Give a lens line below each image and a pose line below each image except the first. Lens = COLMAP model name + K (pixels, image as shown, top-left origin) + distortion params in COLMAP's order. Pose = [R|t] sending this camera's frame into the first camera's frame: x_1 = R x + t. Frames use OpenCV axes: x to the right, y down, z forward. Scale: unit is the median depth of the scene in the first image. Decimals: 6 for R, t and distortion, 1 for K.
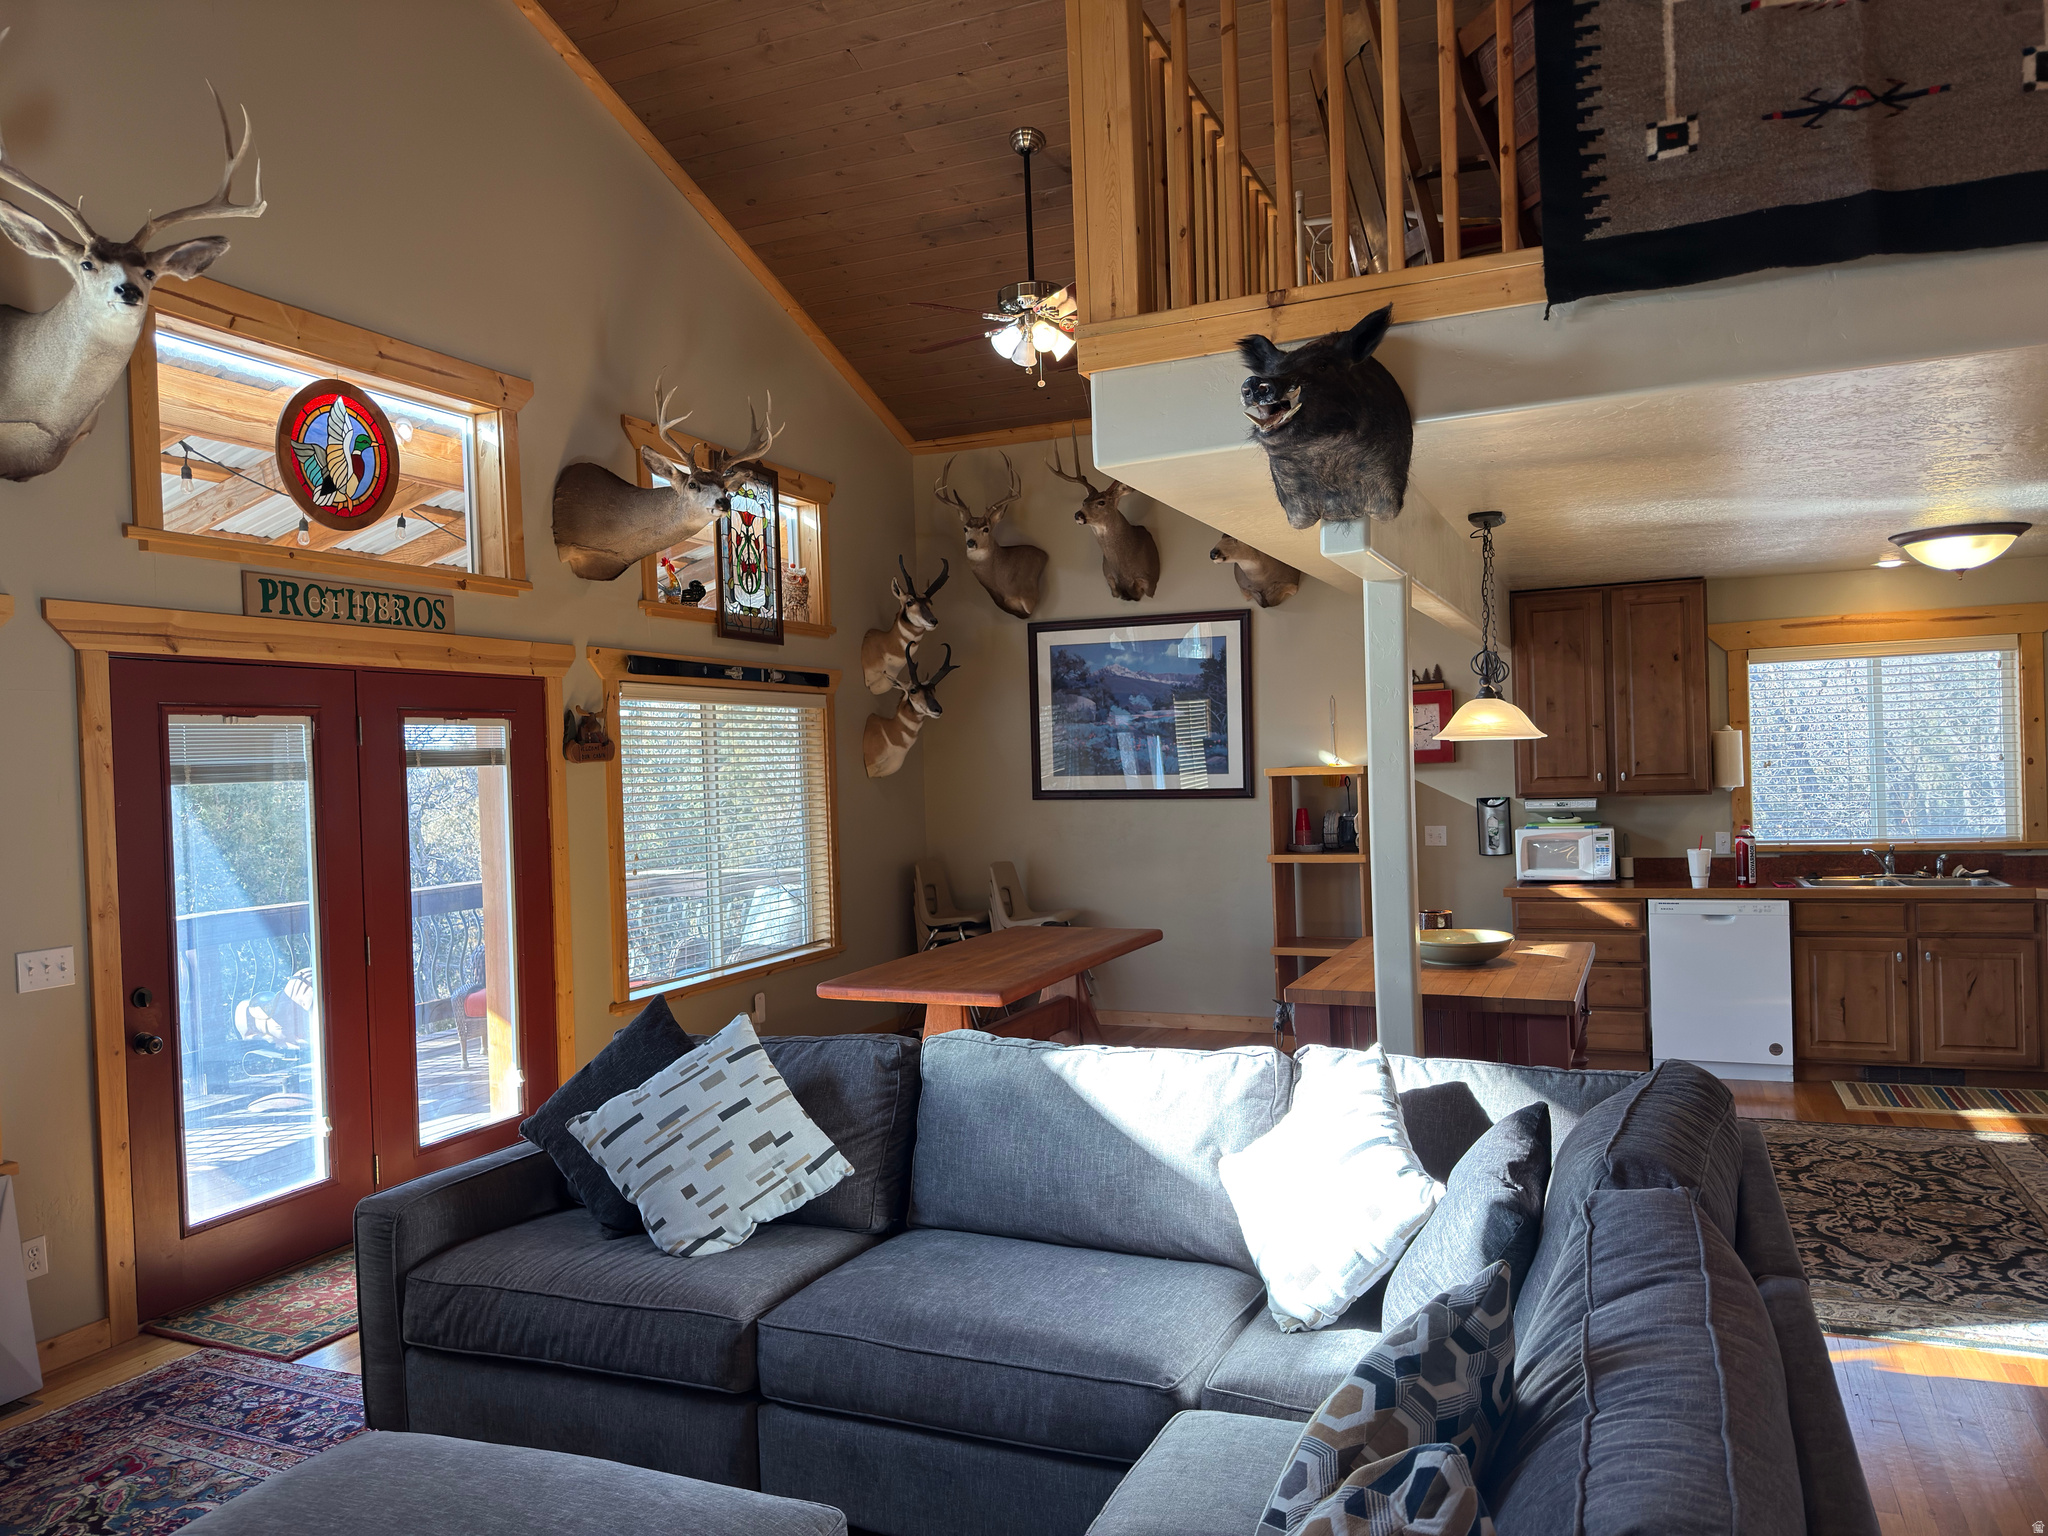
lens RADIAL K [[1430.4, 0, 1019.6], [0, 1430.4, 773.2], [0, 0, 1]] dist [0.027948, -0.041606]
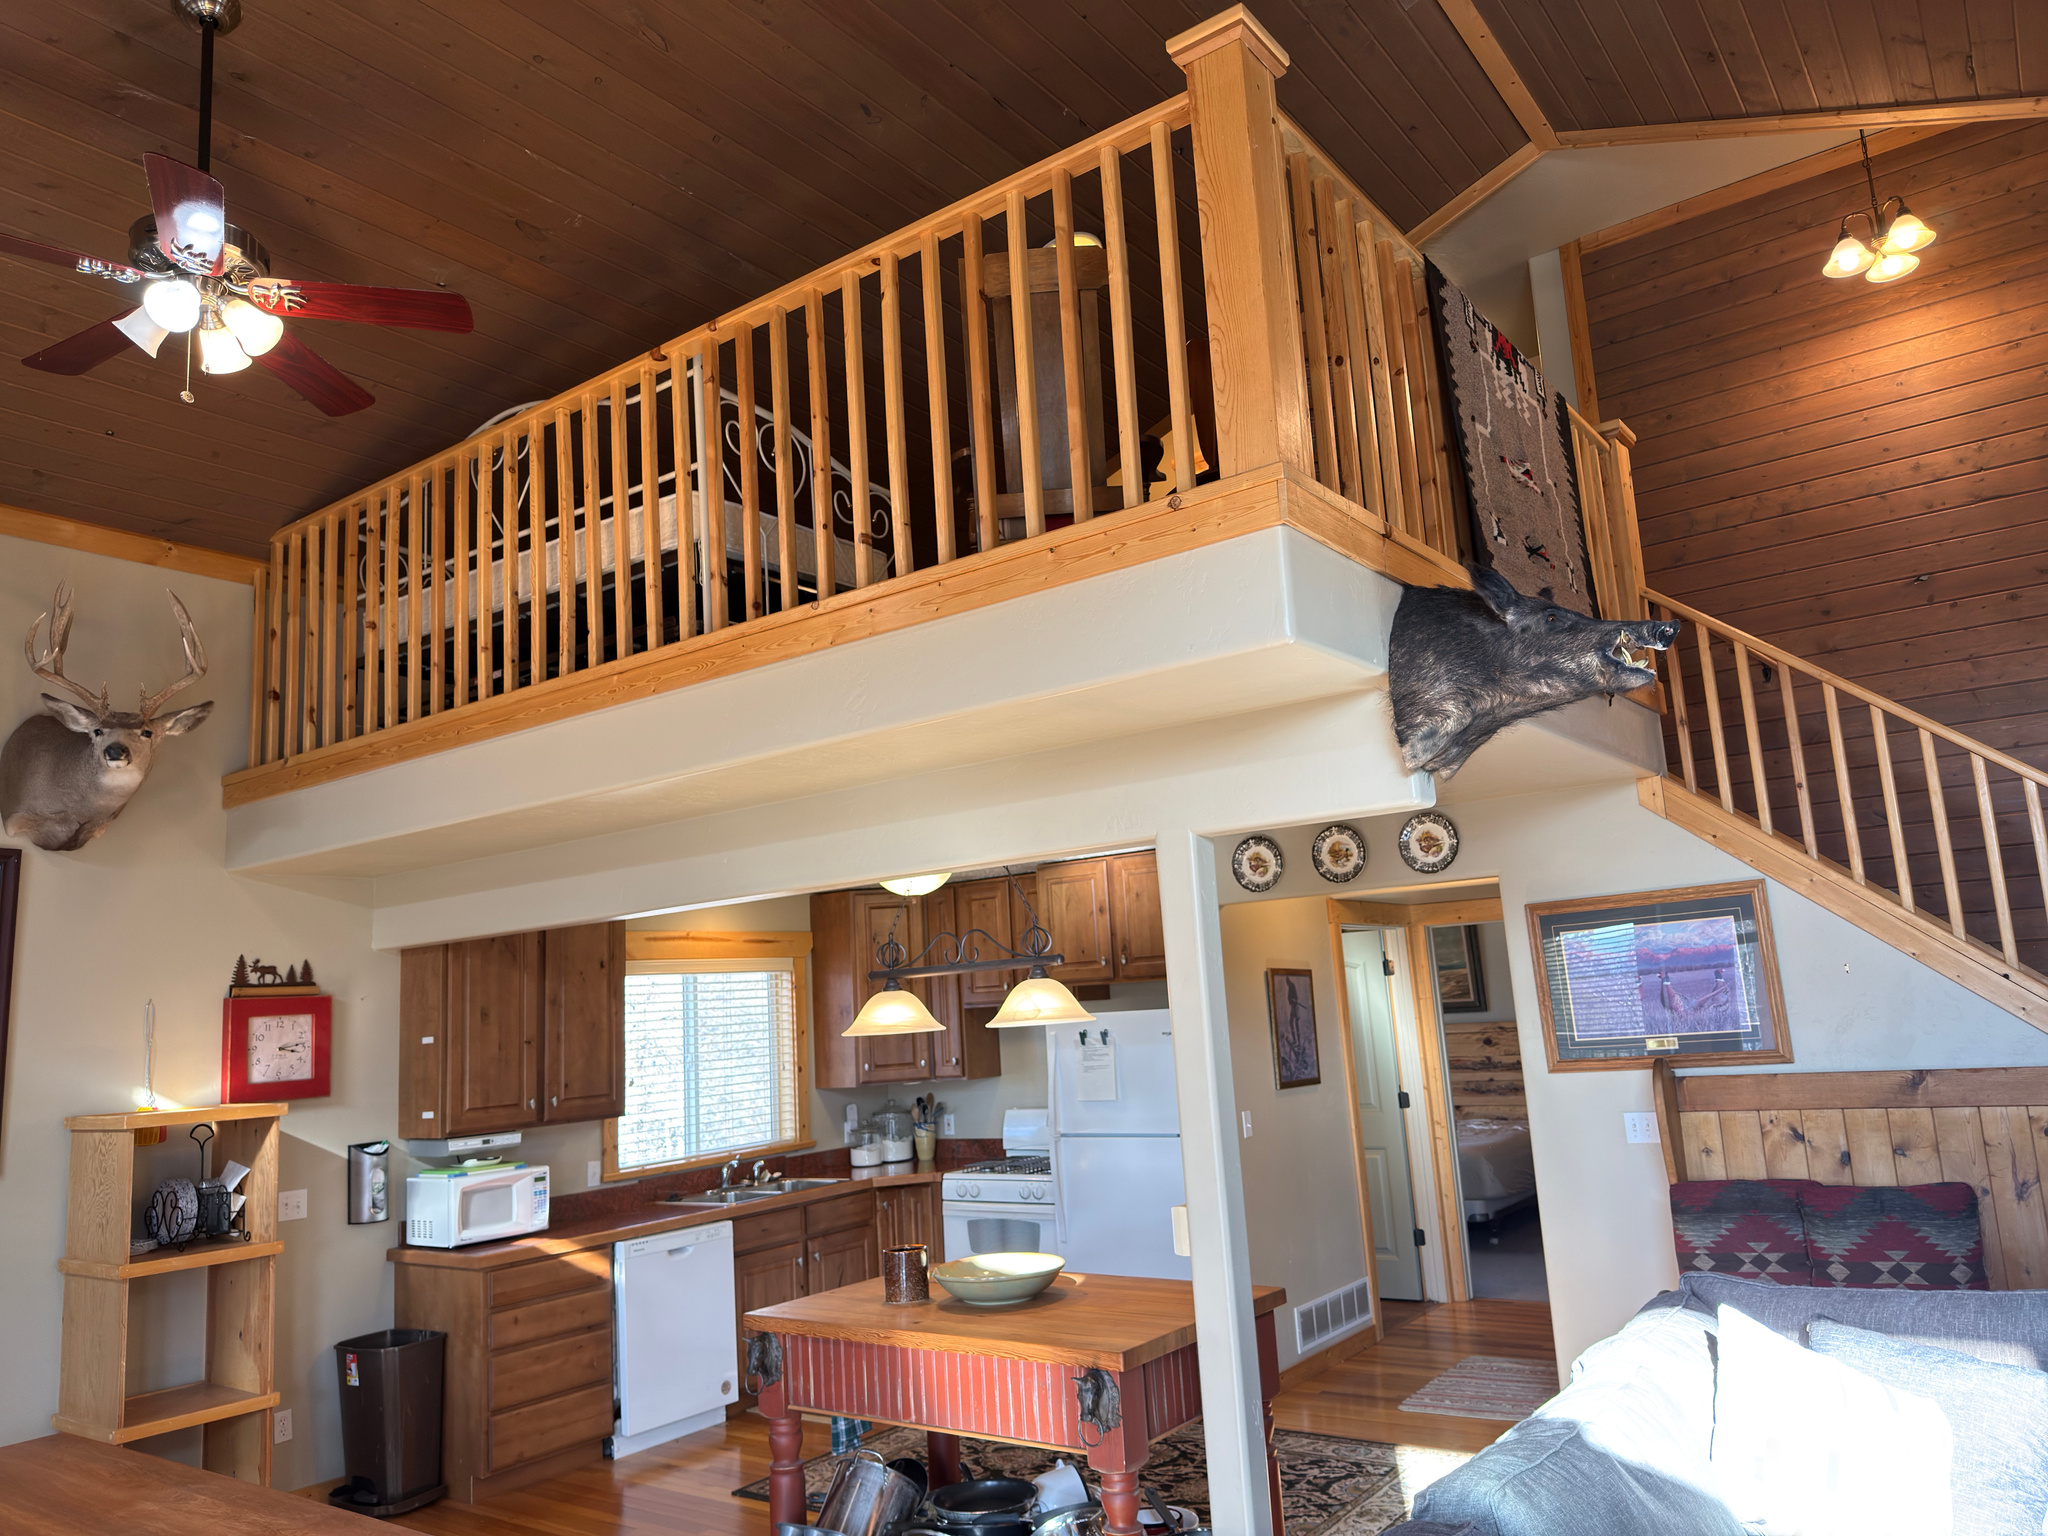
lens RADIAL K [[1430.4, 0, 1019.6], [0, 1430.4, 773.2], [0, 0, 1]] dist [0.027948, -0.041606]
pose [[0.213932, 0.179388, 0.960236, -0.400049], [0.057990, 0.978928, -0.195800, -0.005994], [-0.975126, 0.097572, 0.199021, 0.568477]]
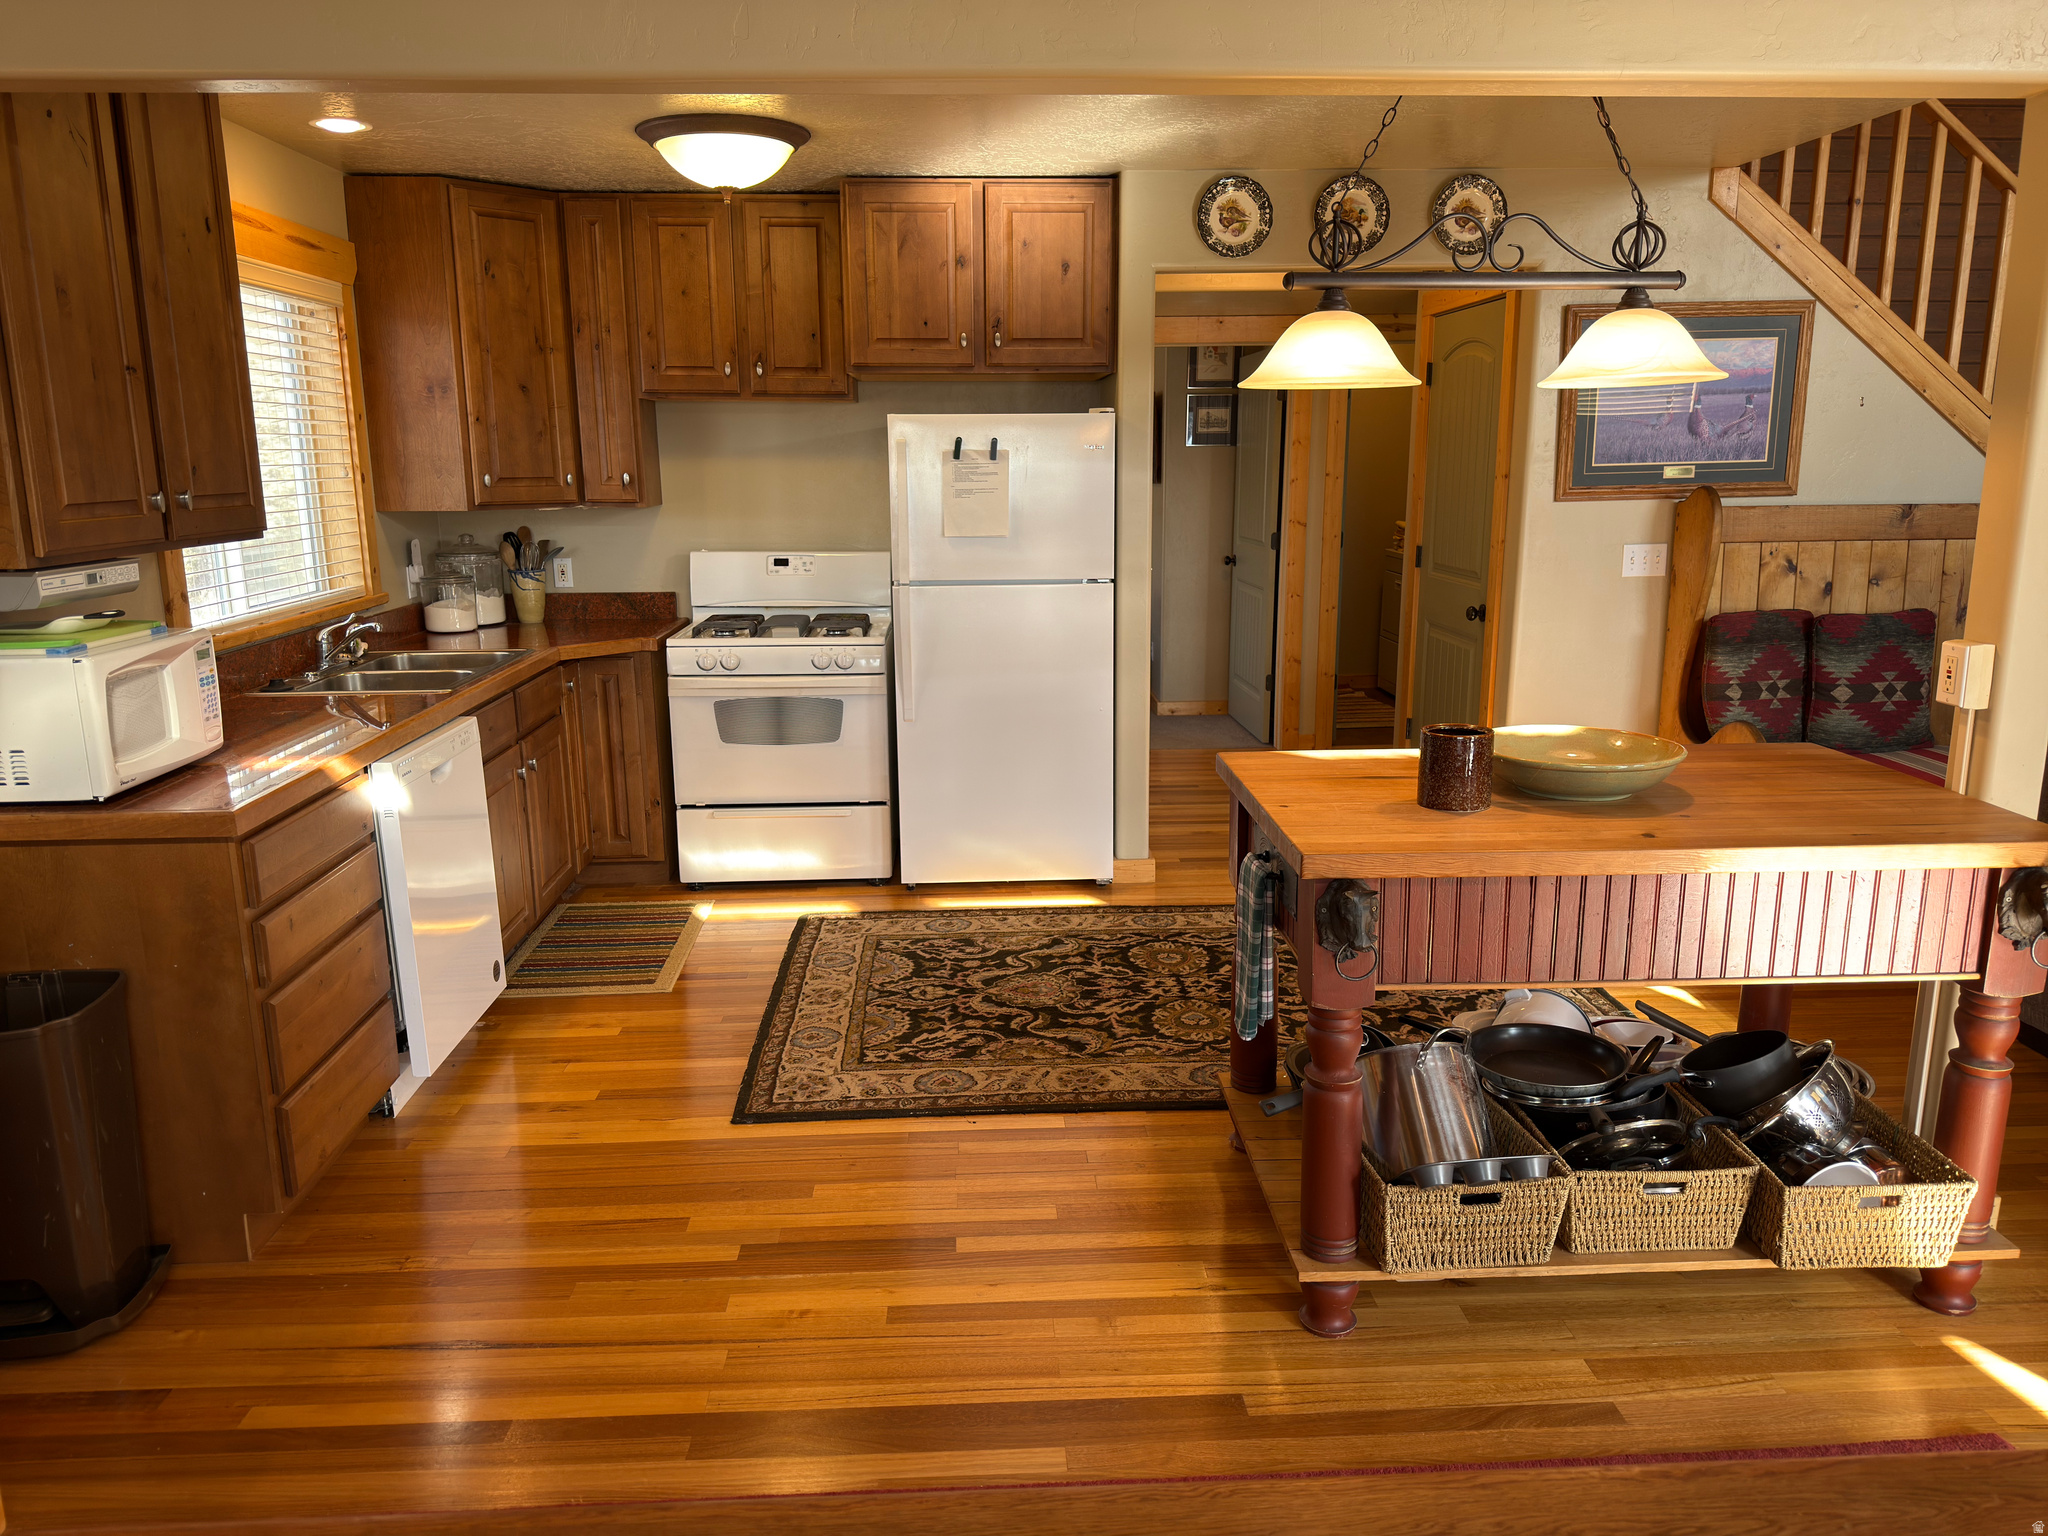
lens RADIAL K [[1437.6, 0, 1010.5], [0, 1437.6, 767.2], [0, 0, 1]] dist [0.080808, -0.116749]
pose [[-0.448588, -0.153367, 0.880481, -0.074186], [0.026179, 0.982489, 0.184474, 0.006931], [-0.893355, 0.105803, -0.436718, 1.032555]]
